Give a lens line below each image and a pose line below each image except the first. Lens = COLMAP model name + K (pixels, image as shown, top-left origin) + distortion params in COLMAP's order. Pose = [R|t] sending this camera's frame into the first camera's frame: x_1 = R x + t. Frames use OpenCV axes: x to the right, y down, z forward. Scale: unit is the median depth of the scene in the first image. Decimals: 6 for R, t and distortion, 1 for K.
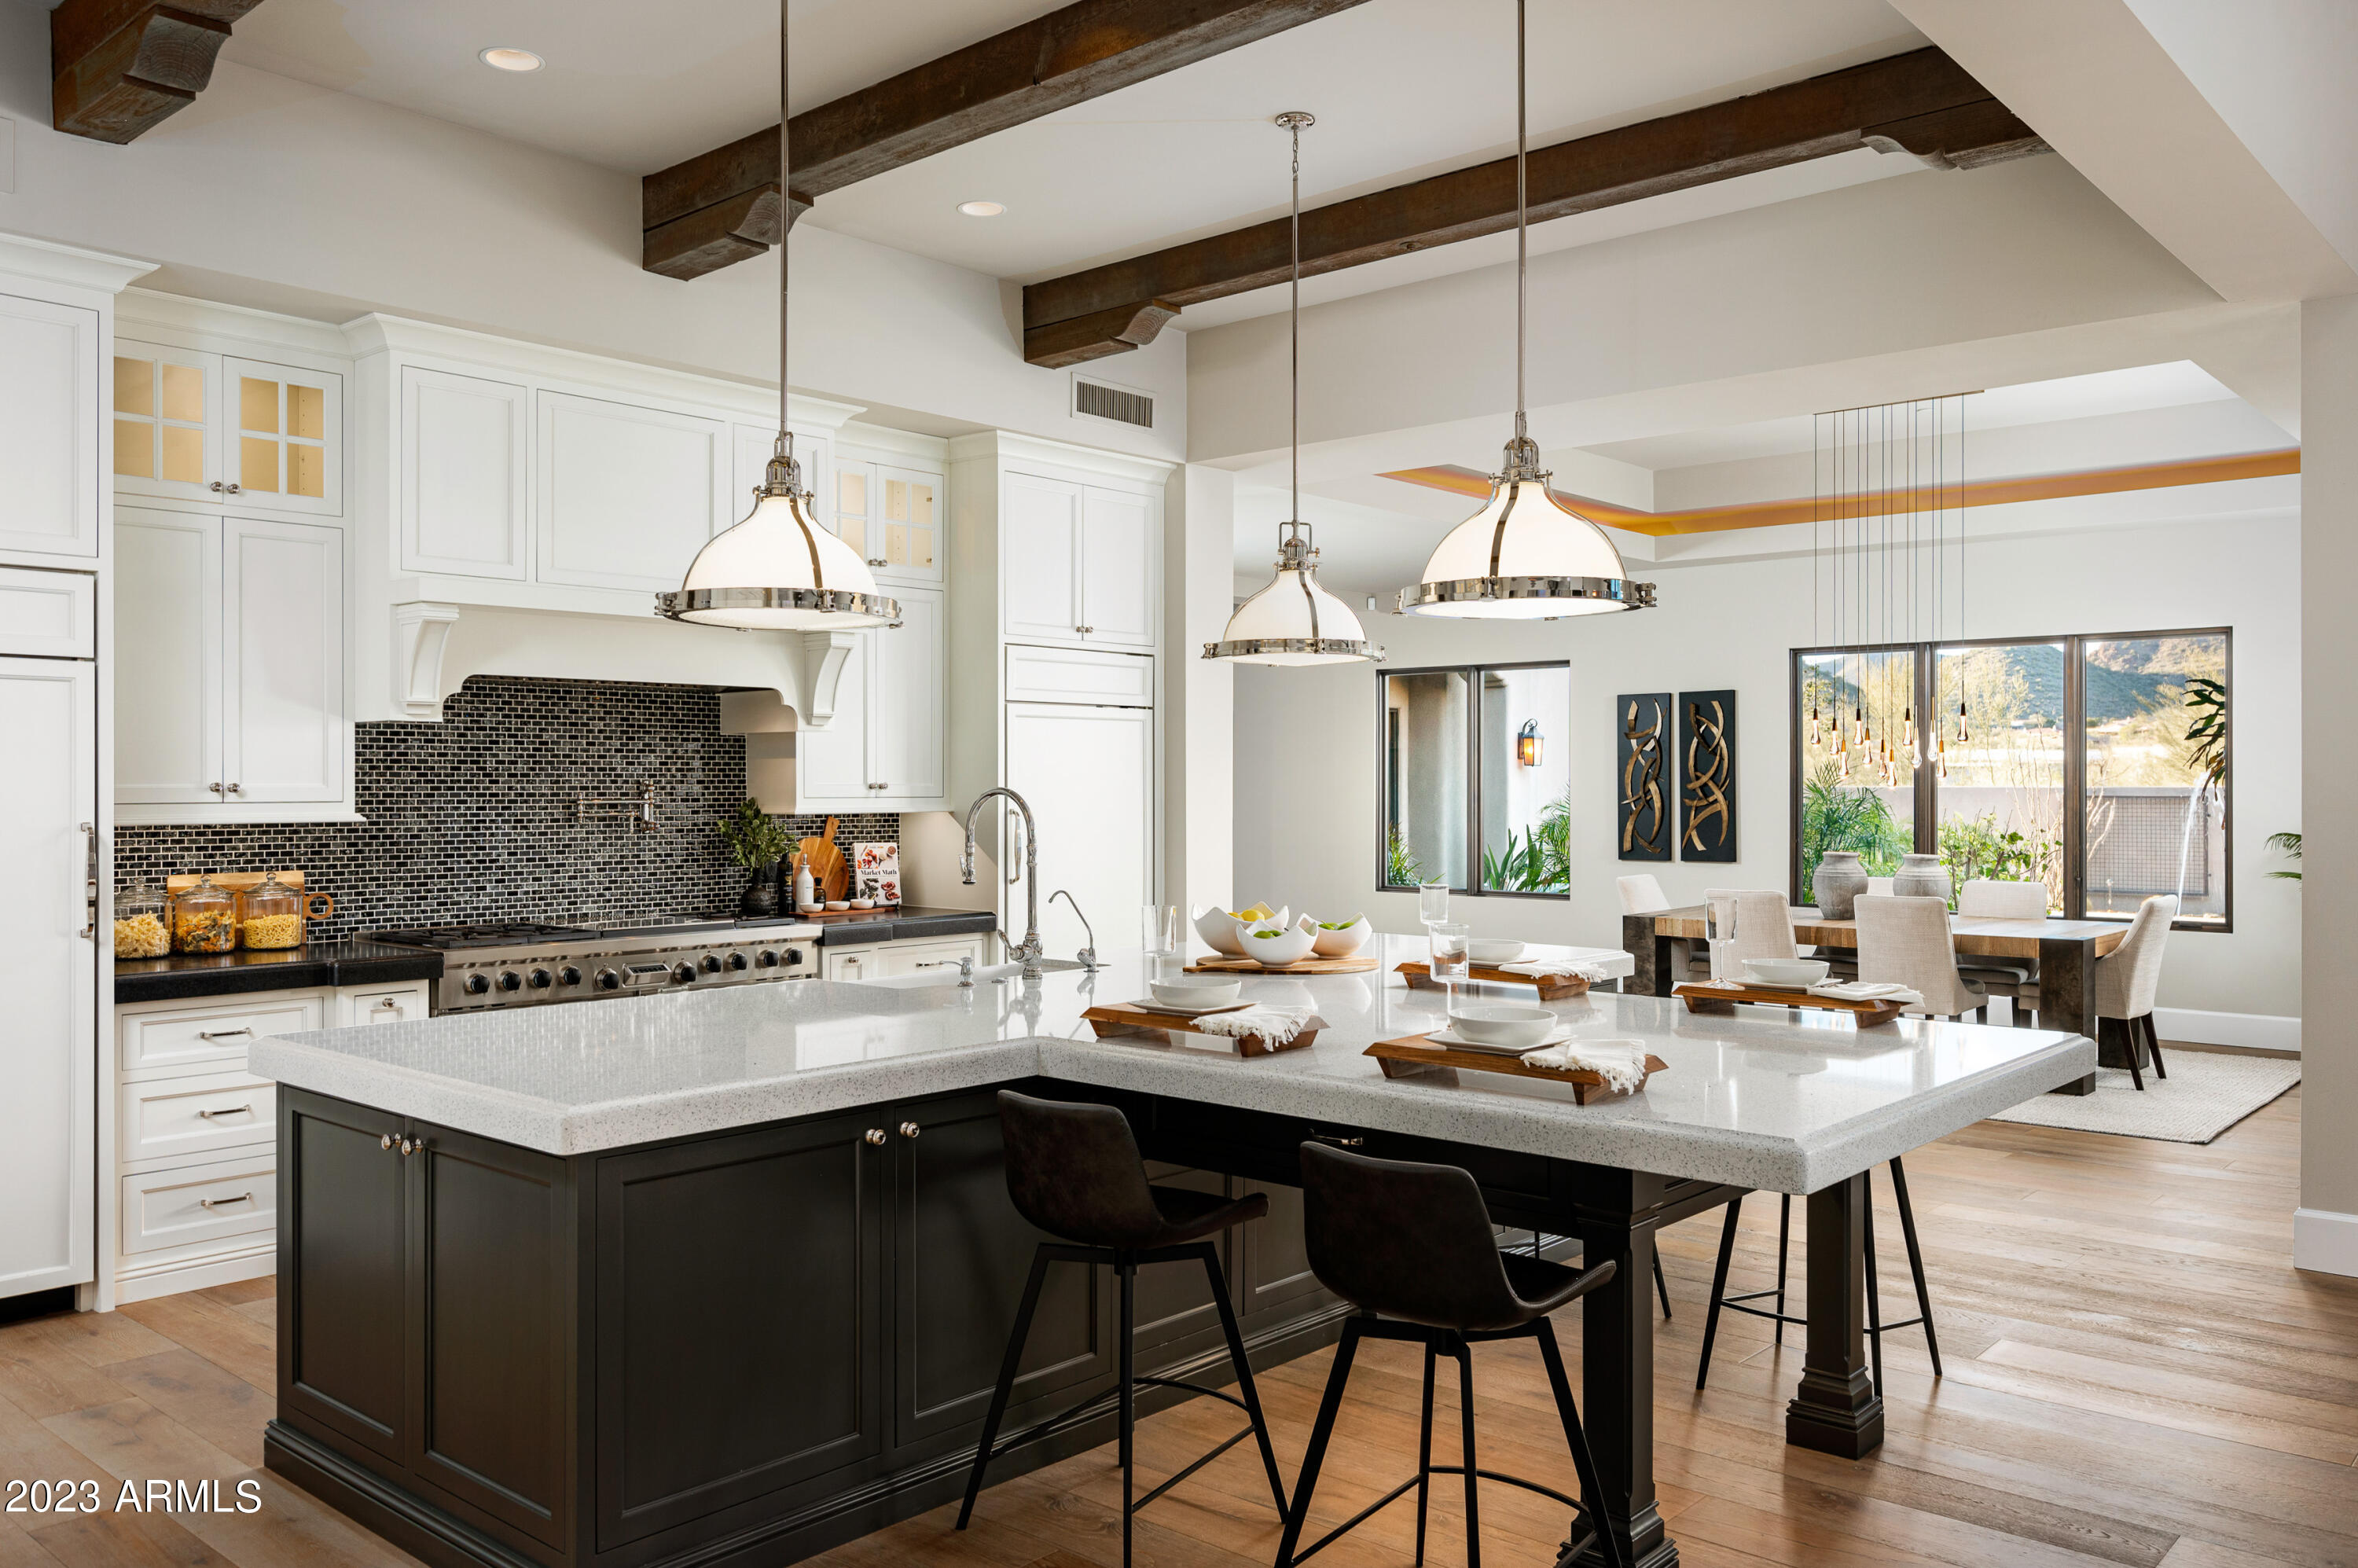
lens RADIAL K [[1873.1, 0, 1179.0], [0, 1873.1, 784.0], [0, 0, 1]] dist [0.016893, 0.007648]
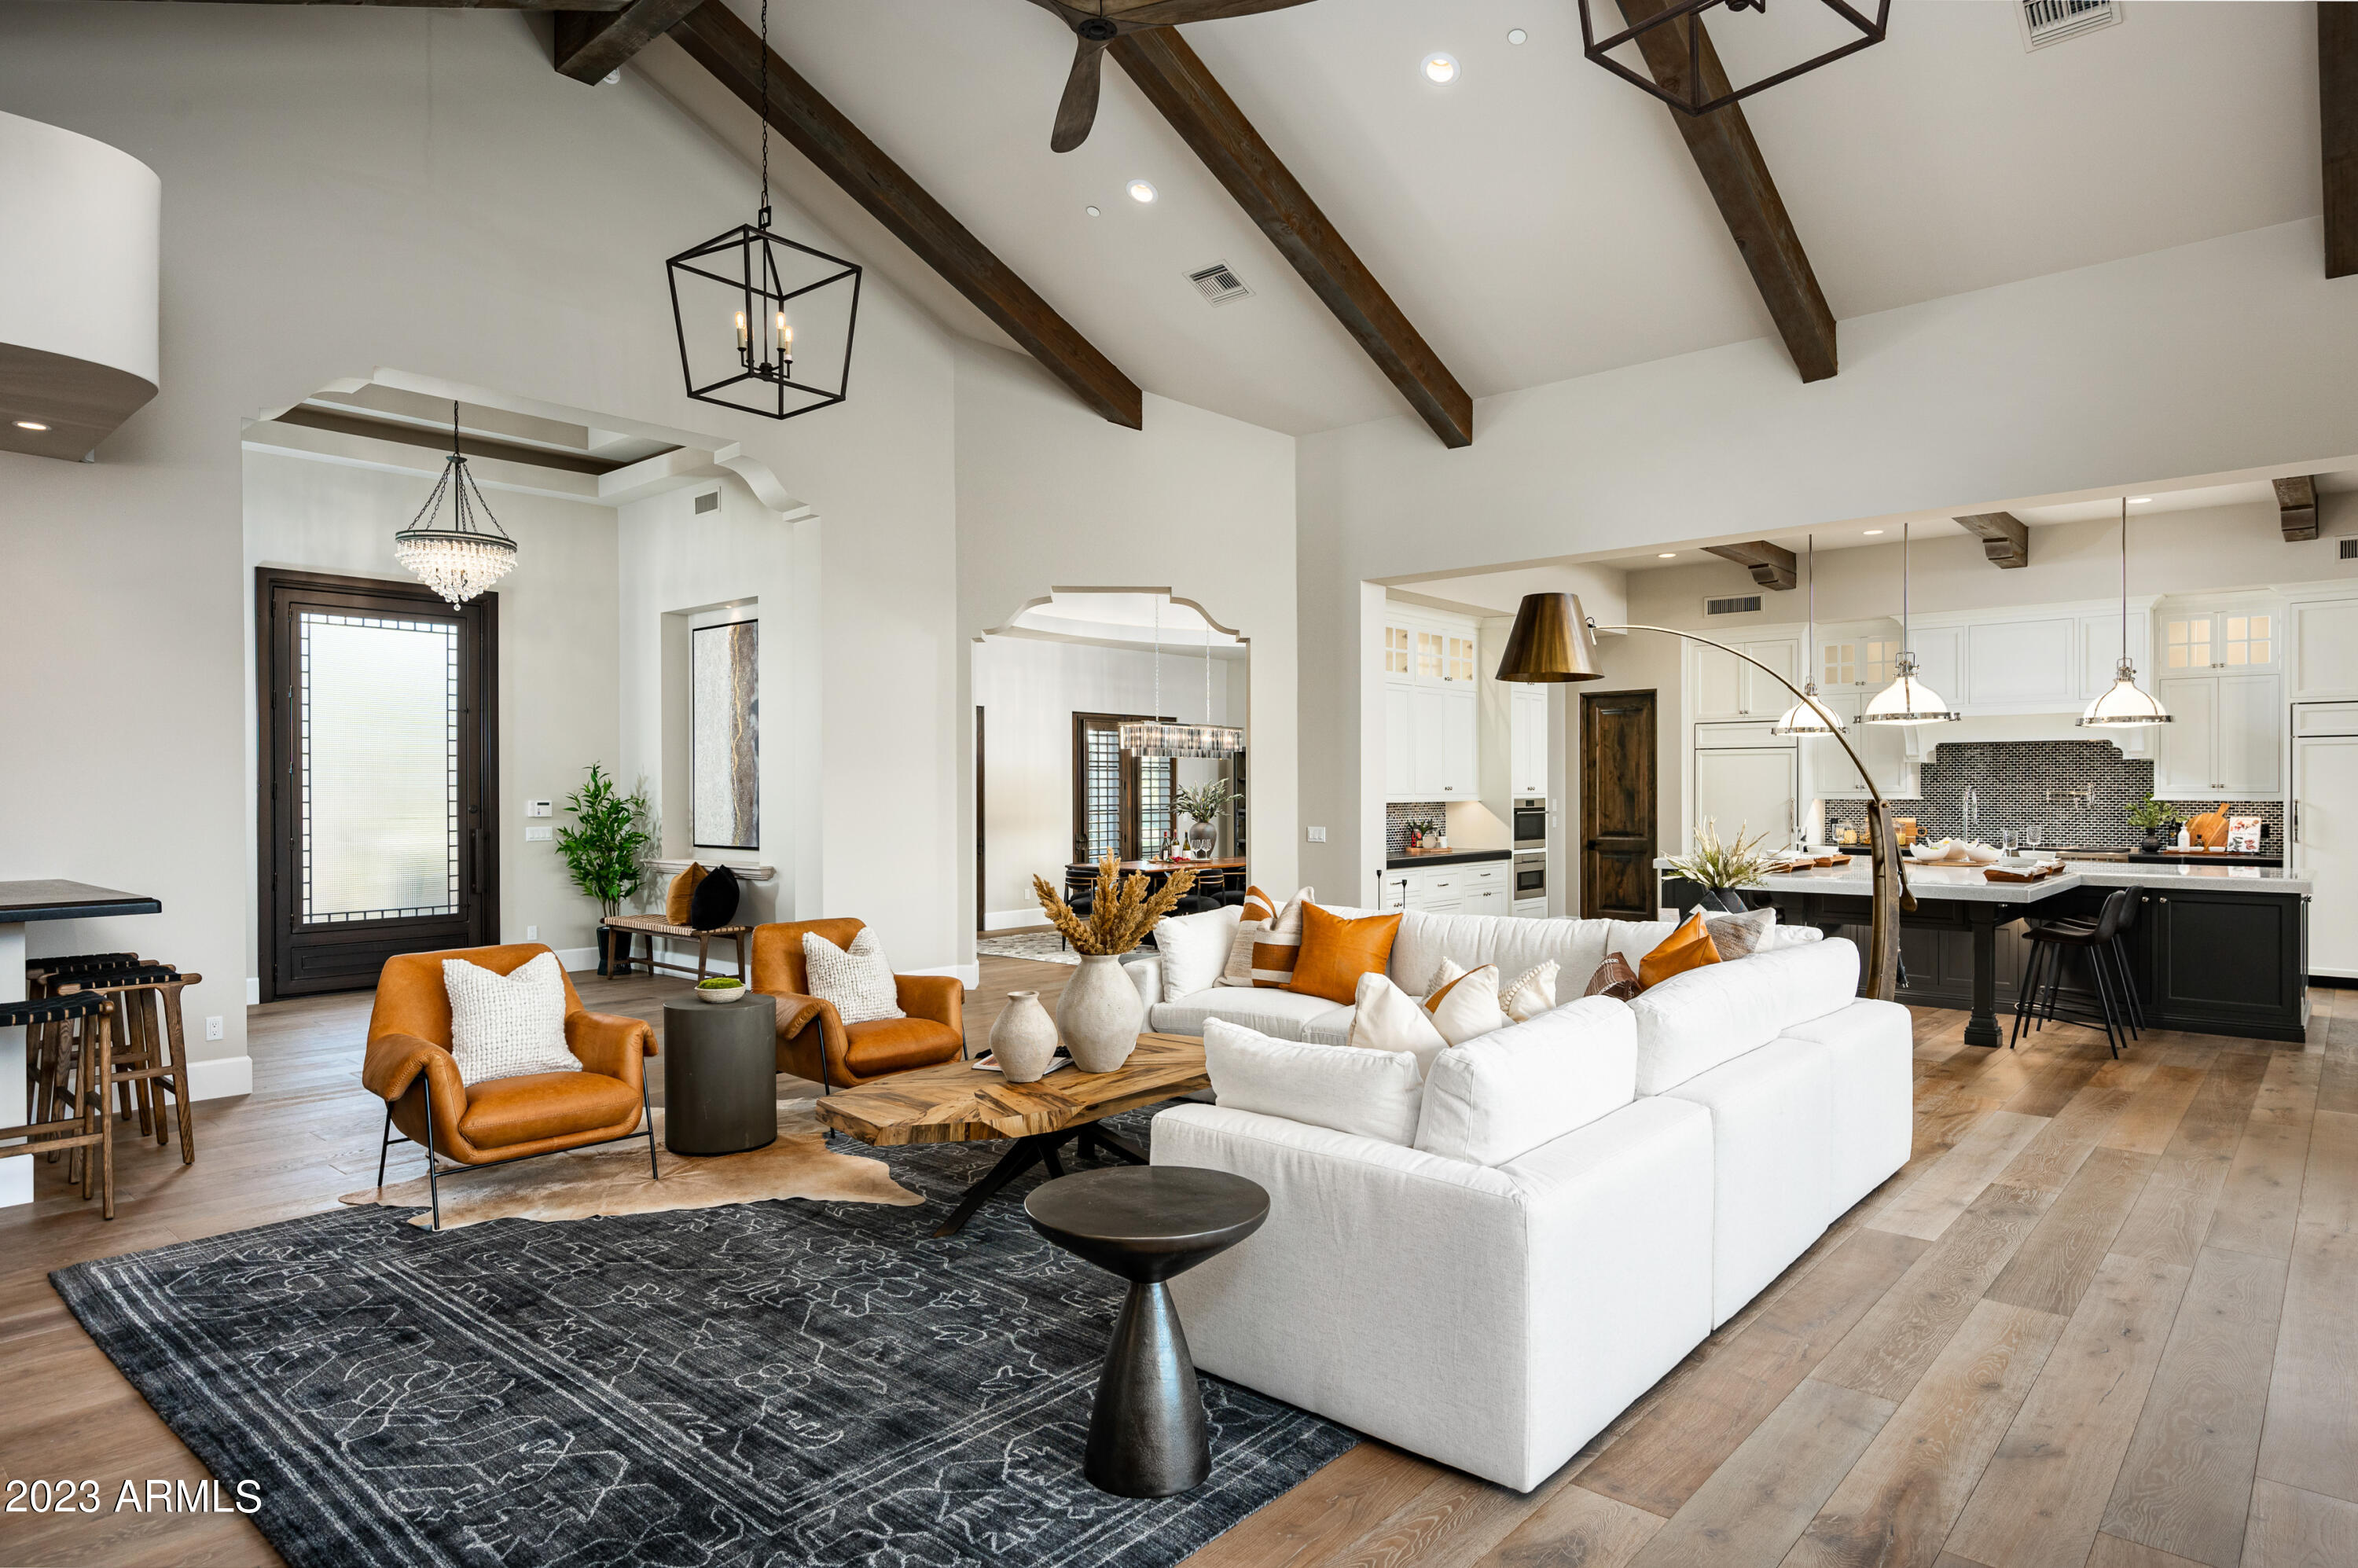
lens RADIAL K [[1322.2, 0, 1189.6], [0, 1322.2, 789.7], [0, 0, 1]] dist [-0.006779, -0.000874]
pose [[0.006194, 0.006221, -0.999961, 1.267403], [0.005759, 0.999964, 0.006257, -0.010569], [0.999964, -0.005798, 0.006158, -0.034286]]
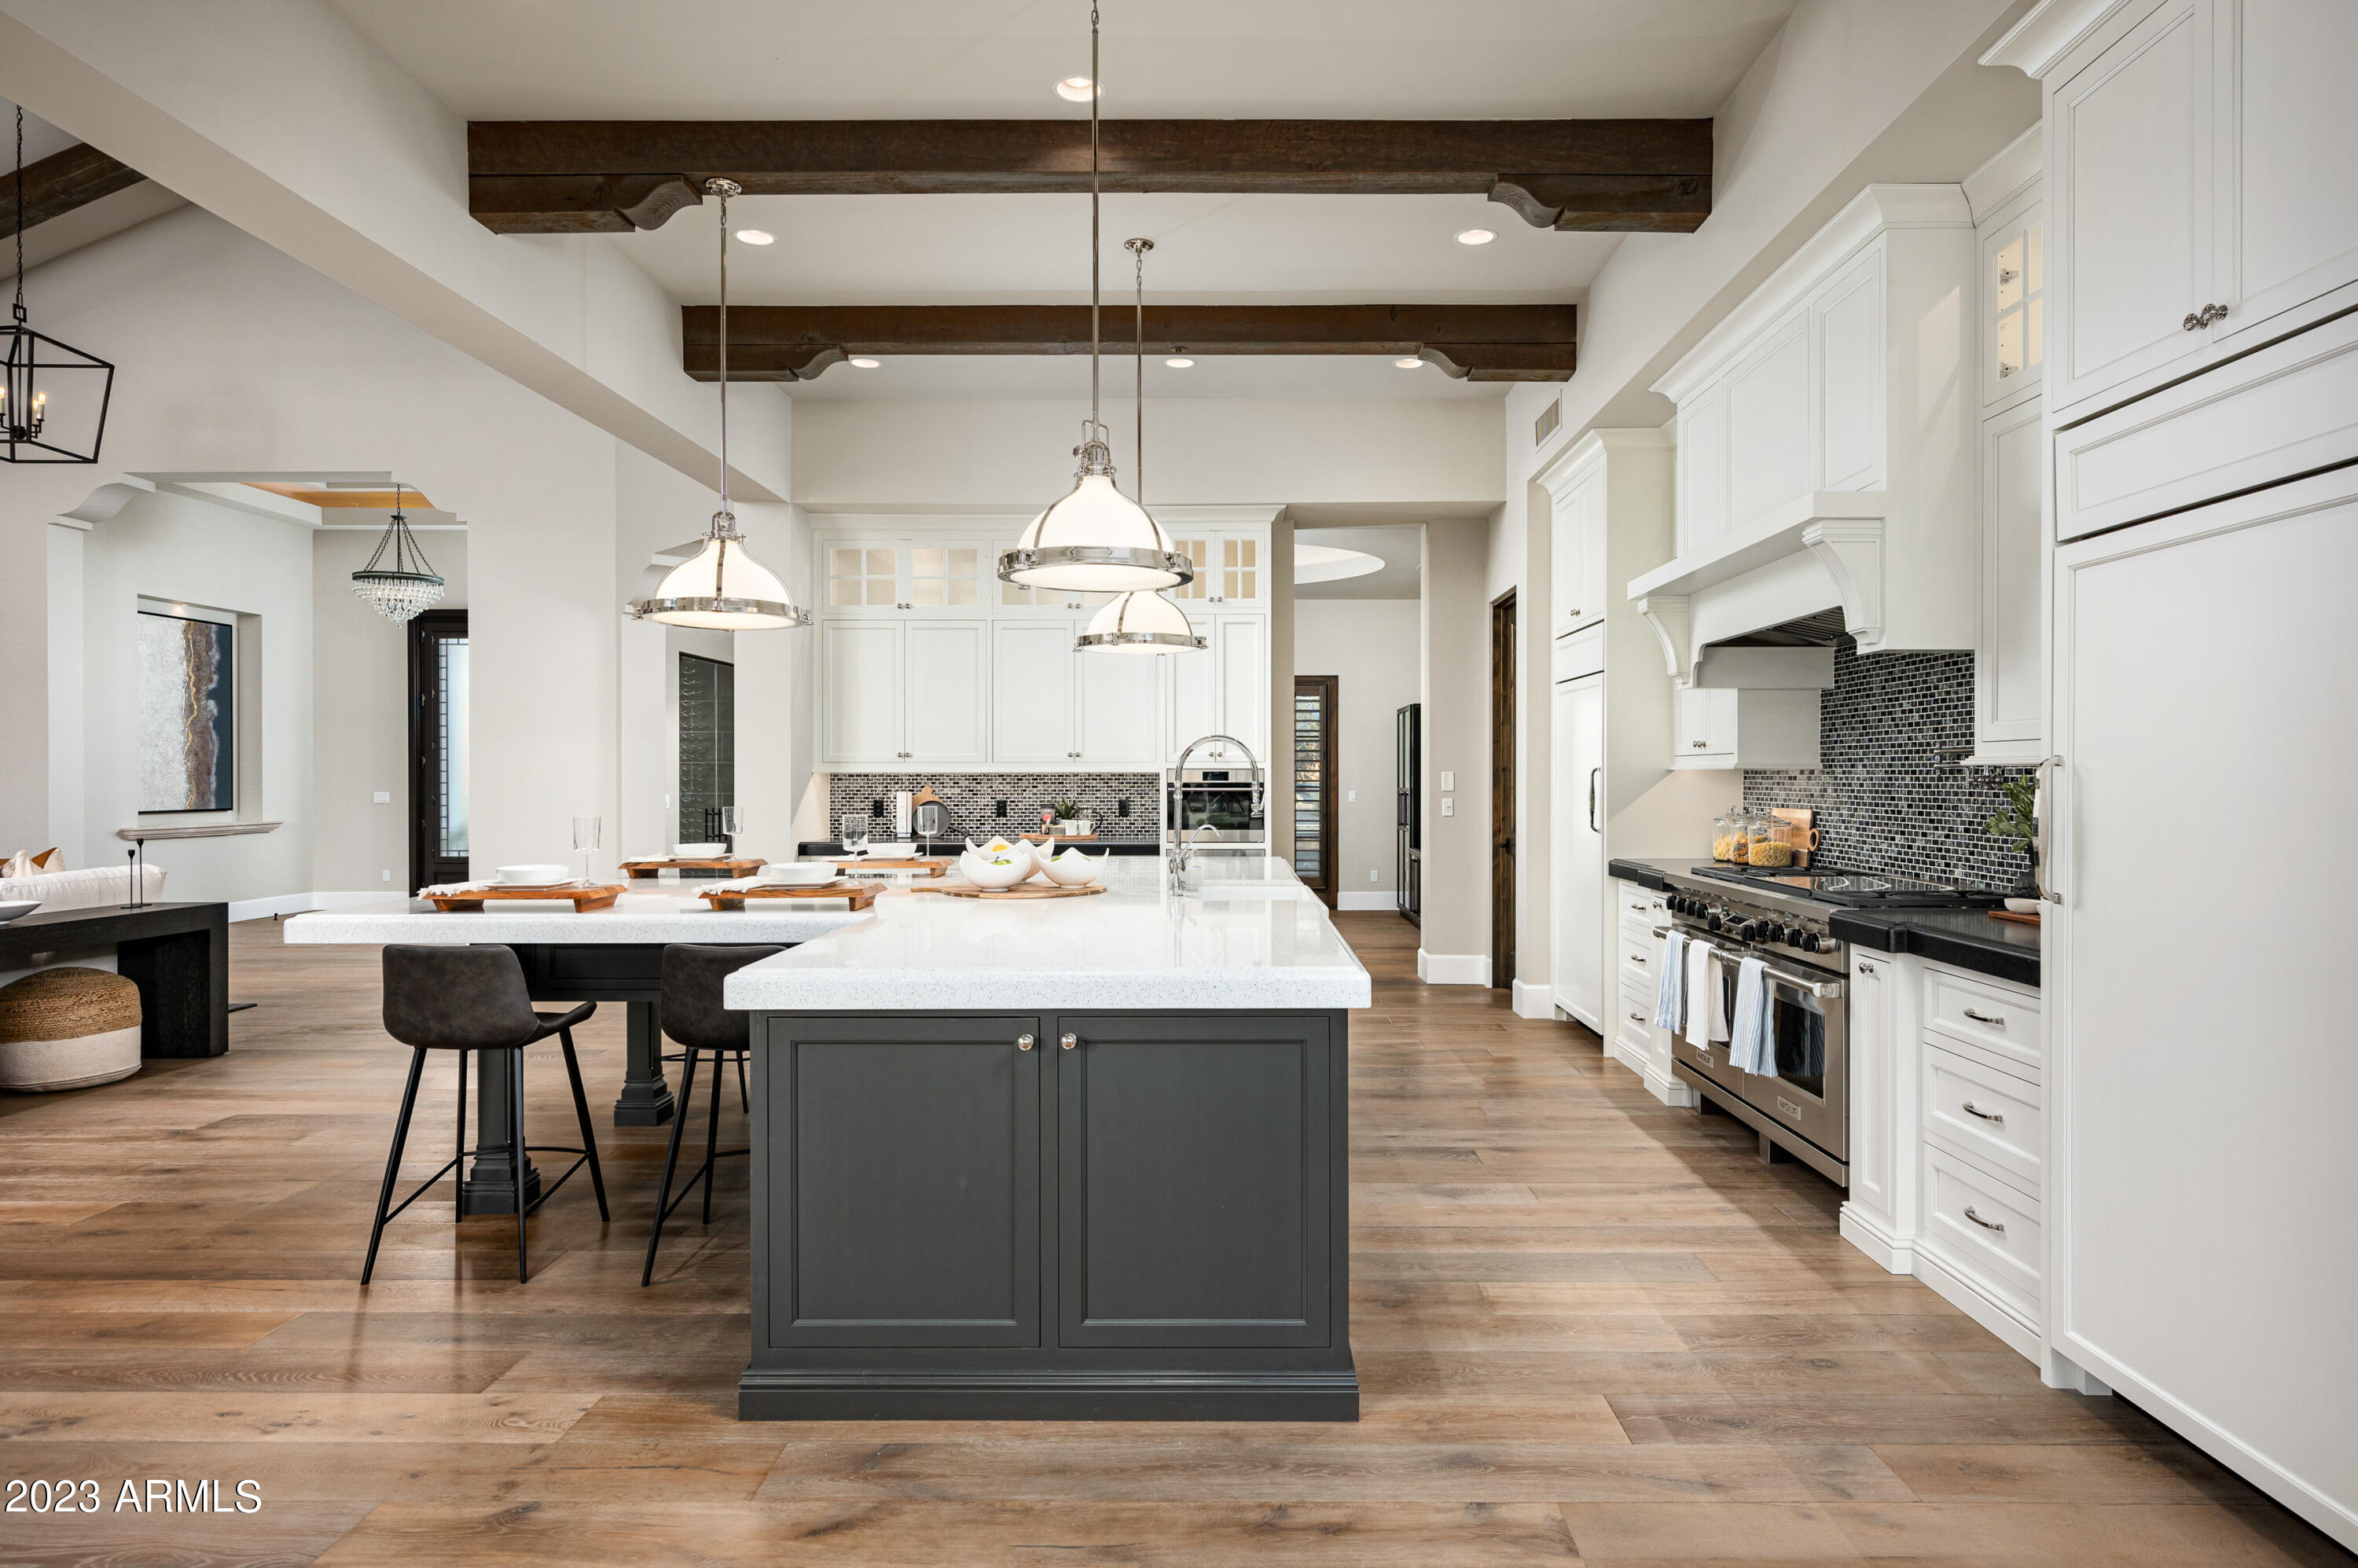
lens RADIAL K [[1329.7, 0, 1221.6], [0, 1329.7, 770.0], [0, 0, 1]] dist [-0.000551, -0.000453]
pose [[-0.743513, 0.002907, -0.668715, 0.360680], [0.006899, 0.999971, -0.003324, 0.018352], [0.668686, -0.007084, -0.743511, 1.262914]]
